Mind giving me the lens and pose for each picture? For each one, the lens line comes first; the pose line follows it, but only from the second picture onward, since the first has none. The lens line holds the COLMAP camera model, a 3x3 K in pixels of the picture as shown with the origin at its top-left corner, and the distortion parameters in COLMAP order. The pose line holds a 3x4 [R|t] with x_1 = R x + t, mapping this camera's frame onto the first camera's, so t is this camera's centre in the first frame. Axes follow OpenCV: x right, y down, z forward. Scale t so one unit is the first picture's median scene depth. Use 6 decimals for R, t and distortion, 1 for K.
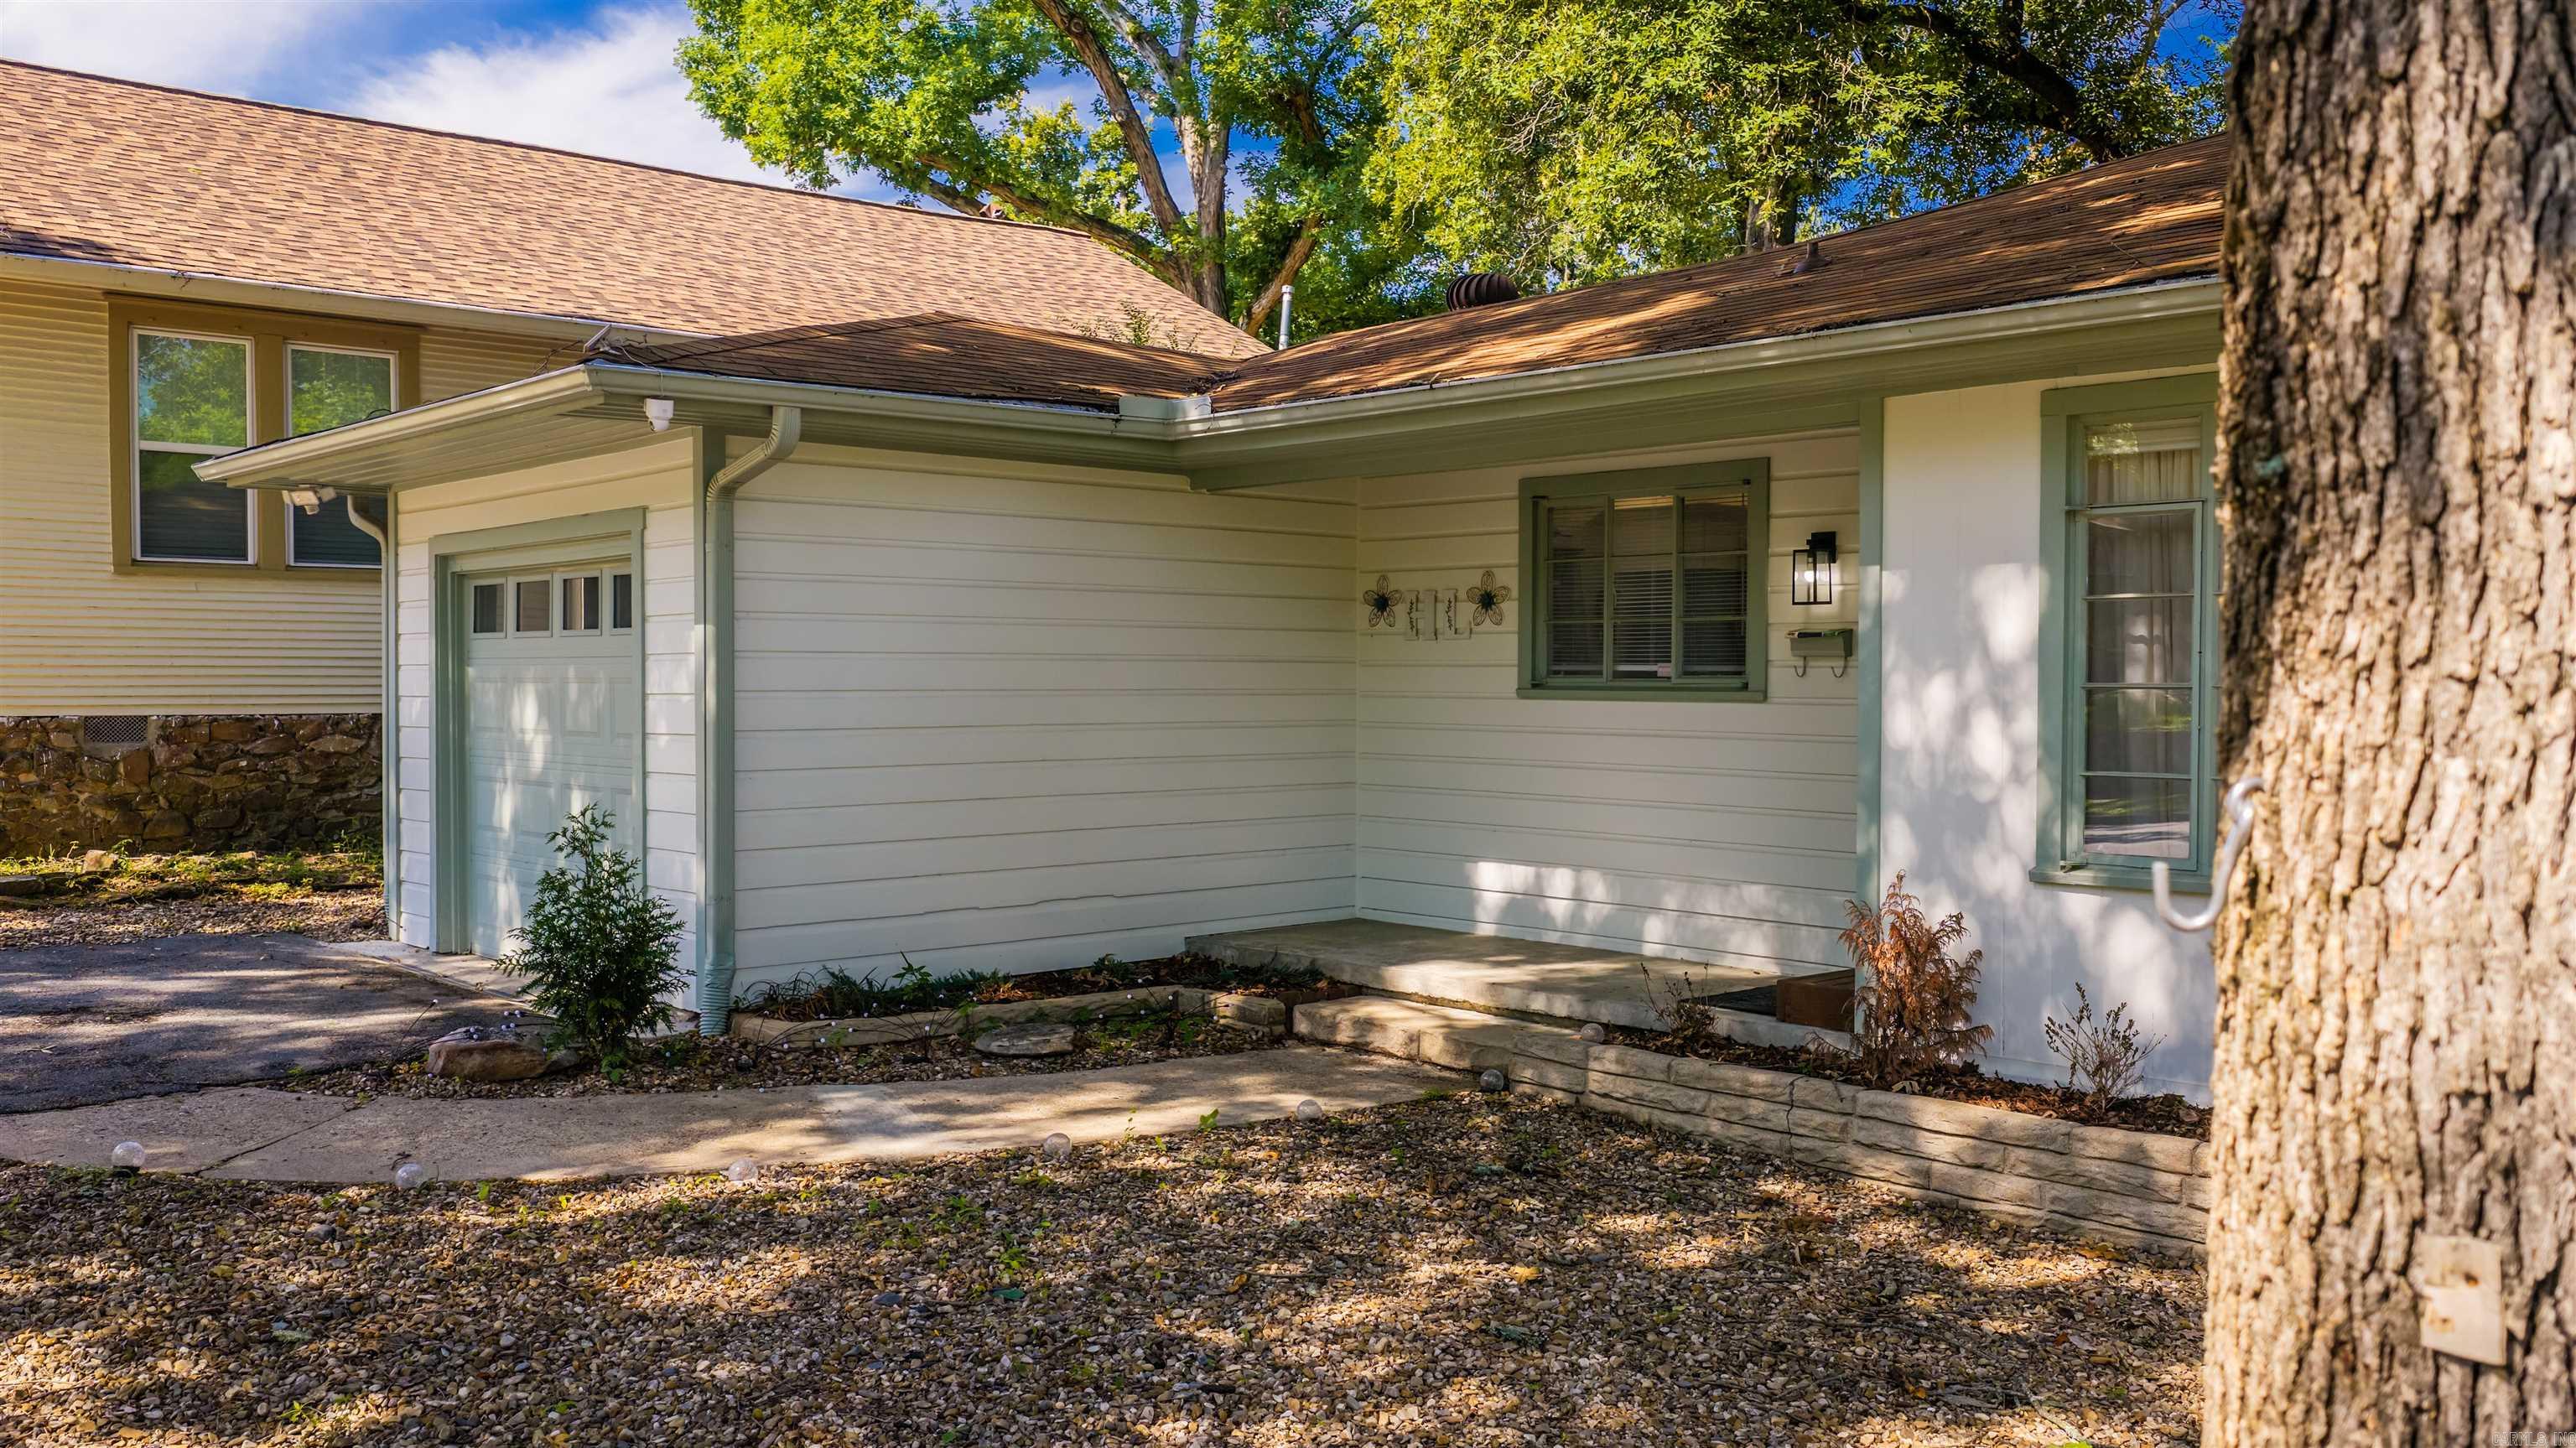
lens RADIAL K [[2111.2, 0, 1288.0], [0, 2111.2, 724.0], [0, 0, 1]] dist [0.003035, -0.004007]
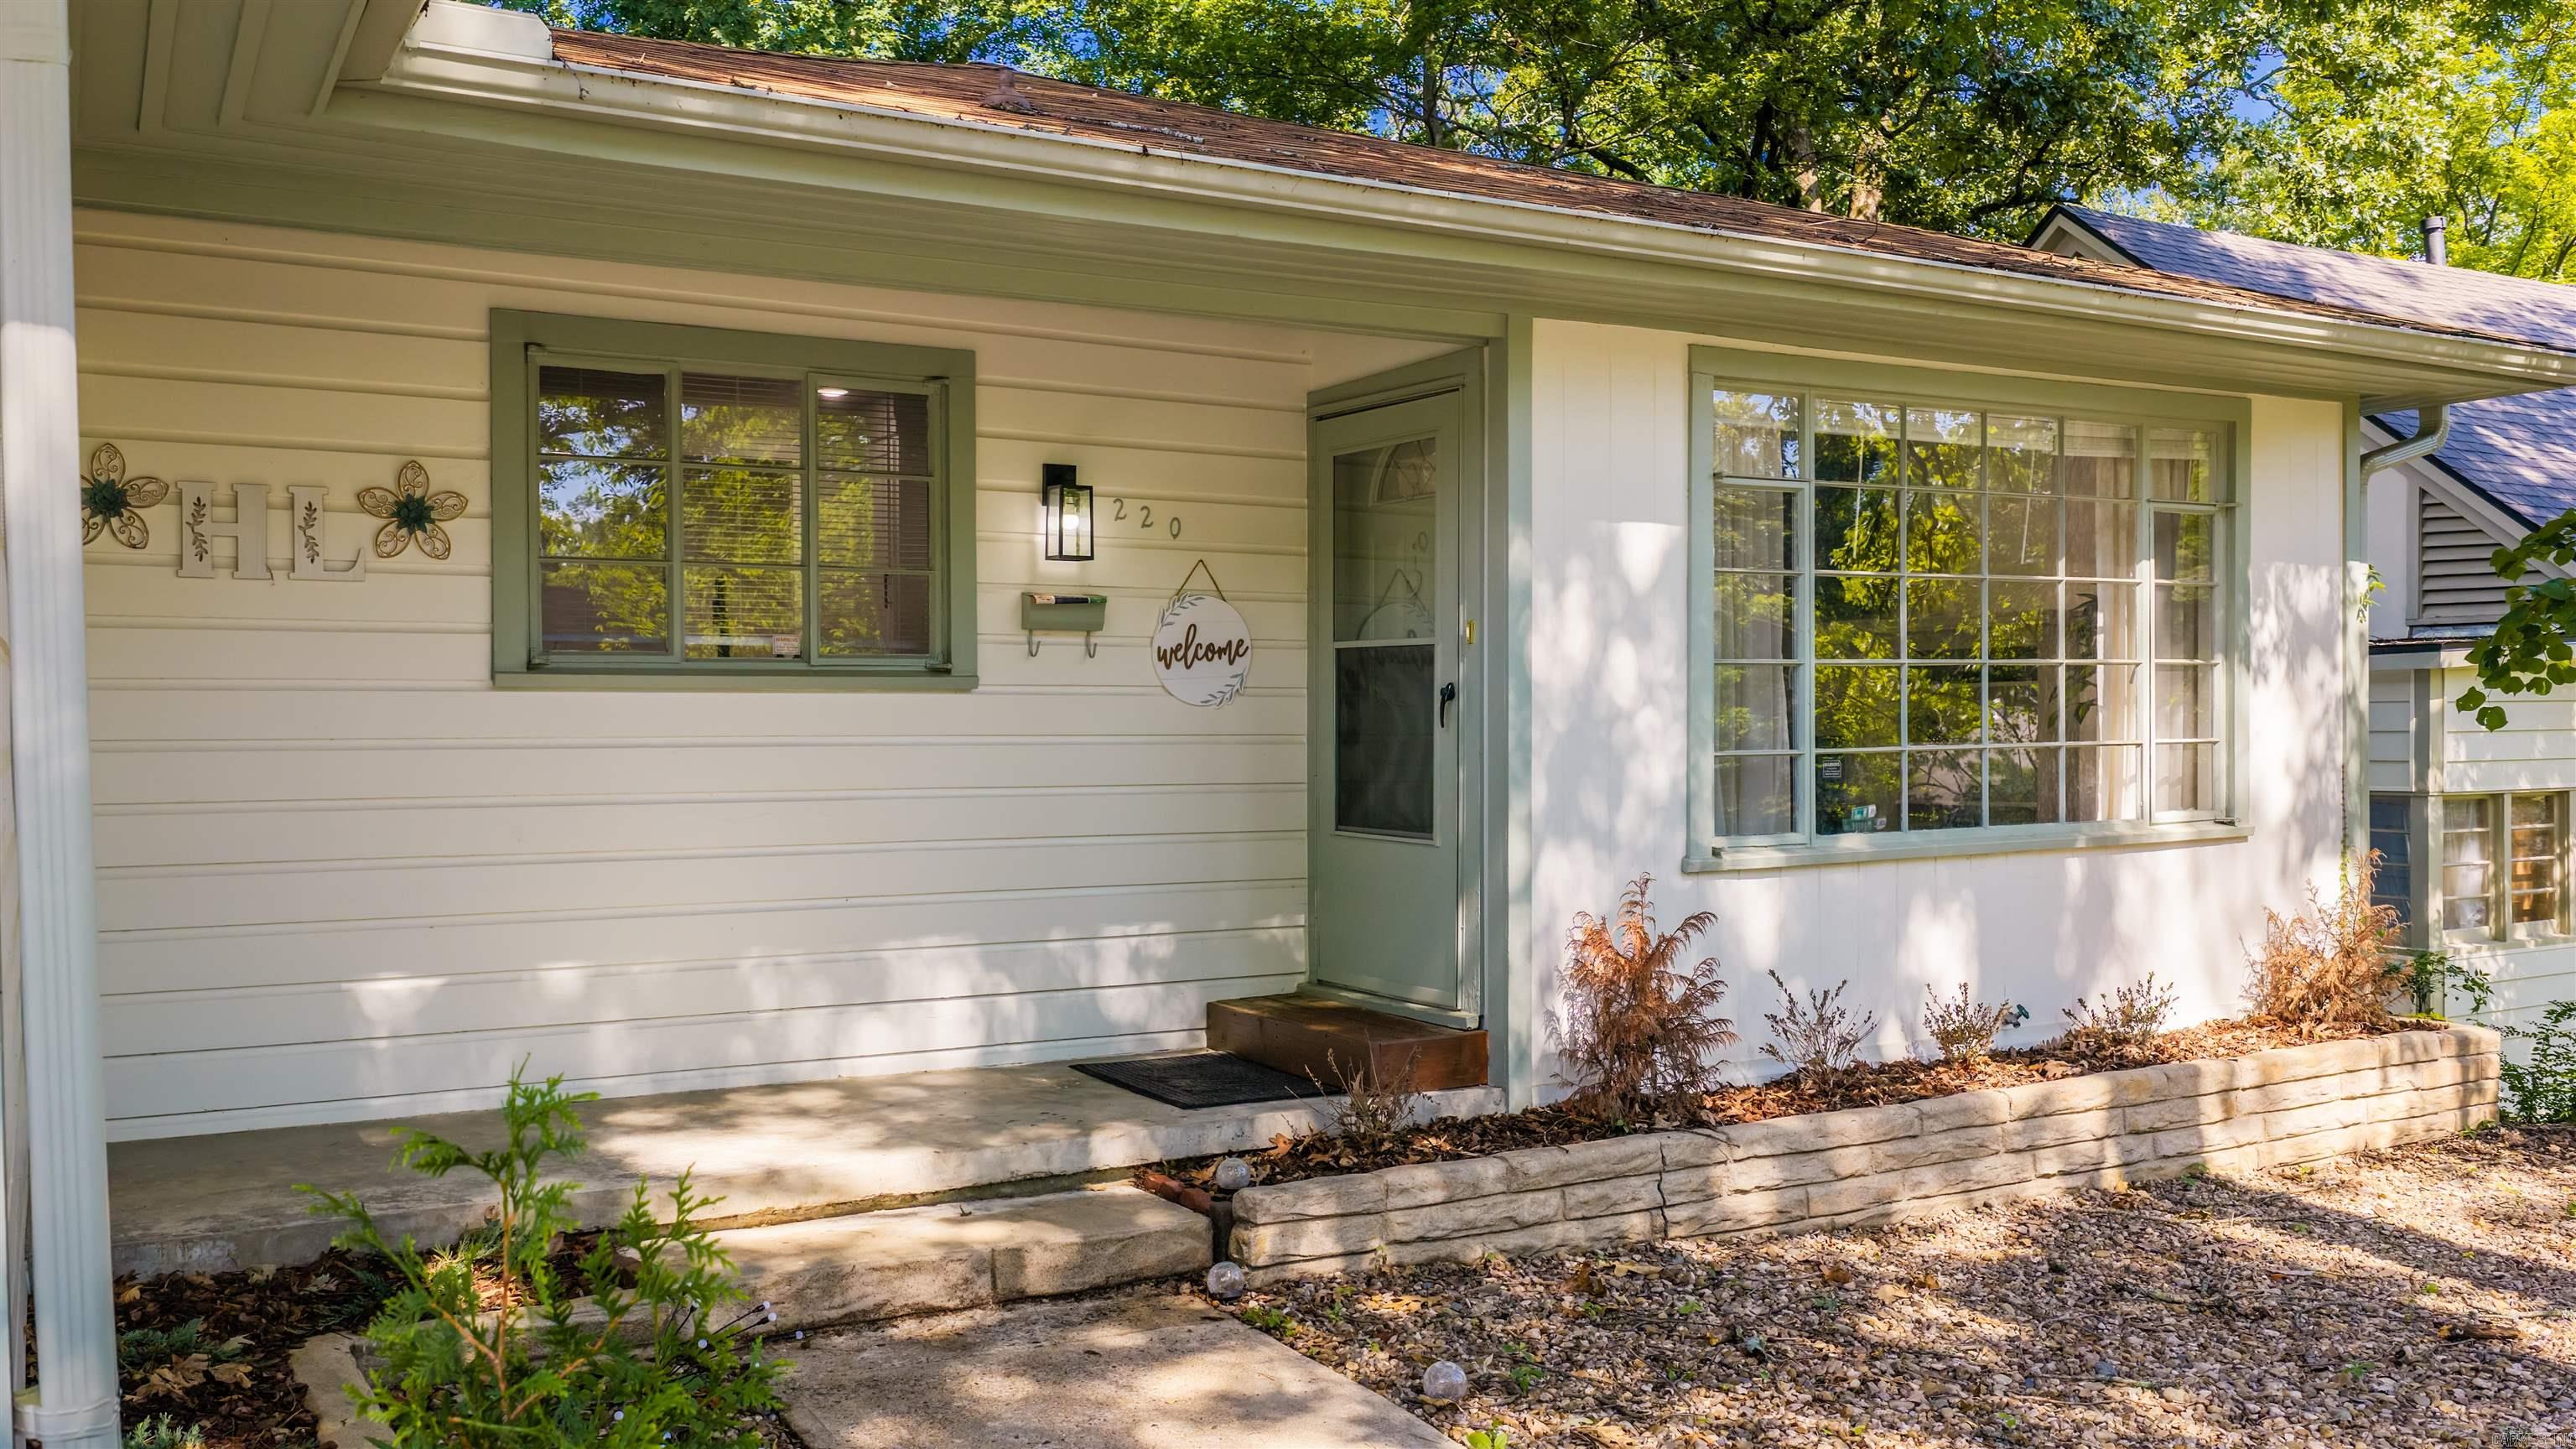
lens RADIAL K [[2111.3, 0, 1288.0], [0, 2111.3, 724.5], [0, 0, 1]] dist [0.003035, -0.004007]
pose [[0.218145, -0.004132, 0.975908, -0.418056], [0.029123, 0.999573, -0.002277, 0.005454], [-0.975482, 0.028918, 0.218172, 0.681628]]
